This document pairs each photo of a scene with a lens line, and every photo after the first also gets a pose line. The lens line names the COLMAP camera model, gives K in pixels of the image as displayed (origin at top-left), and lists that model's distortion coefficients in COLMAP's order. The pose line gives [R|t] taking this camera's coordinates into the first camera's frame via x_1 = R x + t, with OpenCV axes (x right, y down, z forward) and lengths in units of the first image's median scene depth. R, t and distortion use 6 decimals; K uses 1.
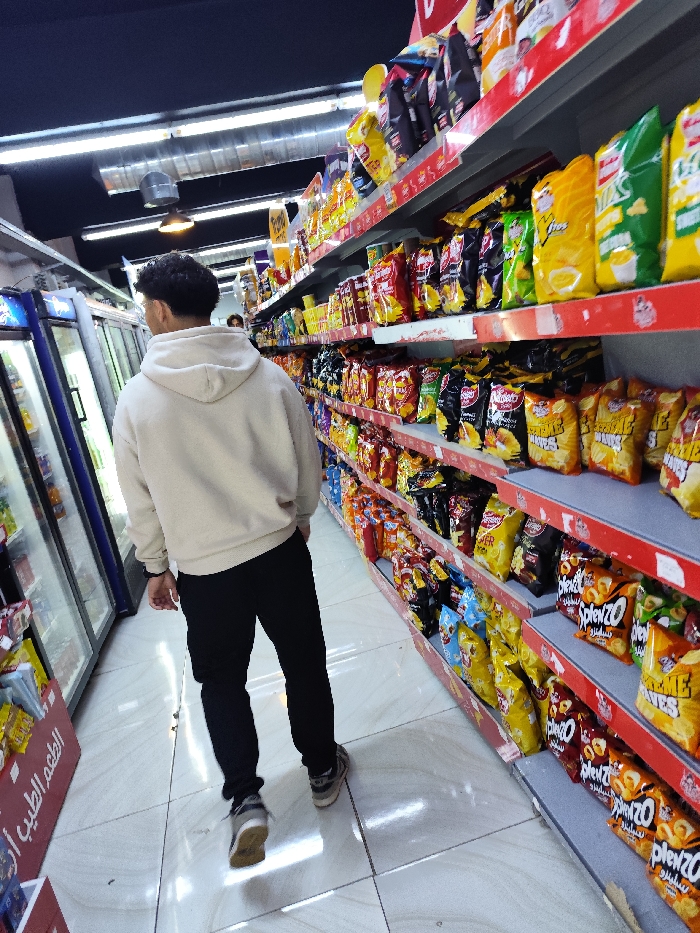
lens RADIAL K [[631.2, 0, 344.5], [0, 631.2, 462.5], [0, 0, 1]] dist [-0.001111, -0.000231]
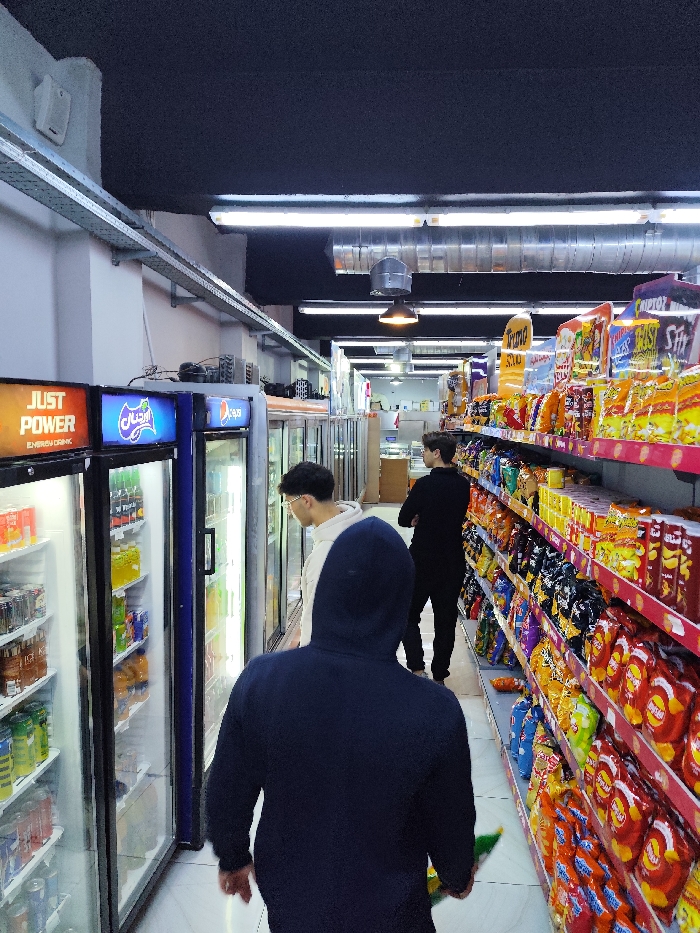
lens RADIAL K [[631.2, 0, 344.5], [0, 631.2, 462.5], [0, 0, 1]] dist [-0.001111, -0.000231]
pose [[0.934225, 0.242538, -0.261531, -0.066164], [-0.272326, 0.958544, -0.083853, -0.100294], [0.230351, 0.149559, 0.961546, 0.191362]]
